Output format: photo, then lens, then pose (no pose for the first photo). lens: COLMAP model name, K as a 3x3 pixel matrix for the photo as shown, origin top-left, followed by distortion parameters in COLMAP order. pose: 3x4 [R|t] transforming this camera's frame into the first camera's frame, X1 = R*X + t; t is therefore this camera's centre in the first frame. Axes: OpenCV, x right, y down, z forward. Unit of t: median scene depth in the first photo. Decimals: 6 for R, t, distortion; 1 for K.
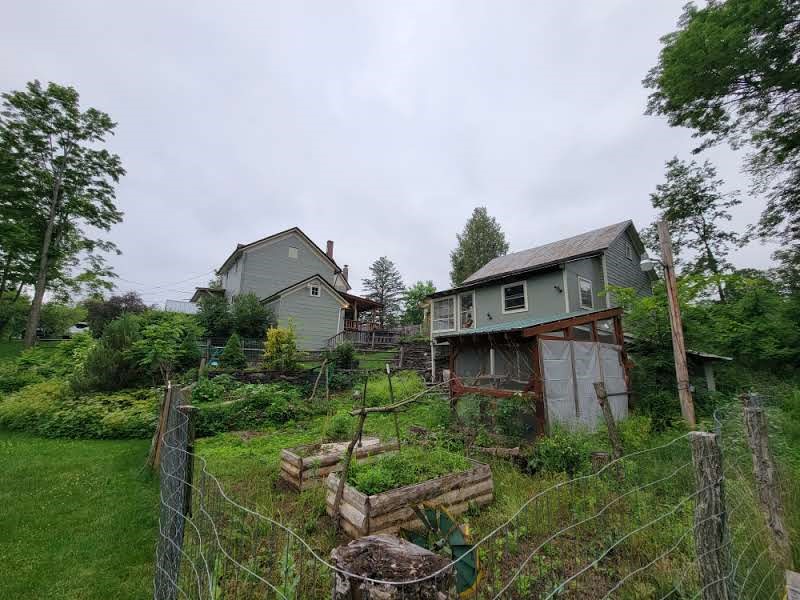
lens RADIAL K [[326.2, 0, 397.8], [0, 326.2, 303.7], [0, 0, 1]] dist [-0.001015, -0.000350]
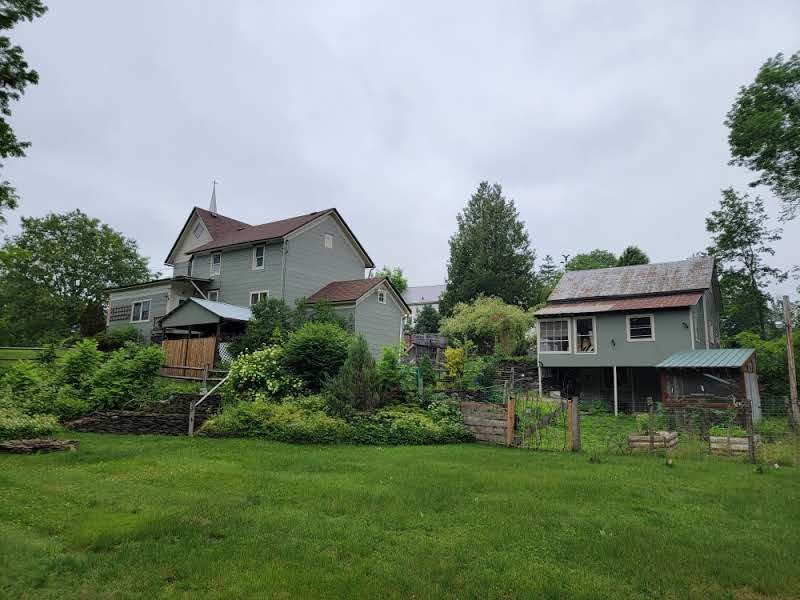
lens RADIAL K [[558.0, 0, 402.0], [0, 558.0, 299.0], [0, 0, 1]] dist [0.059501, 0.007586]
pose [[0.946195, 0.053727, 0.319105, -0.725428], [-0.063191, 0.997813, 0.019372, -0.071235], [-0.317366, -0.038494, 0.947521, -0.403974]]
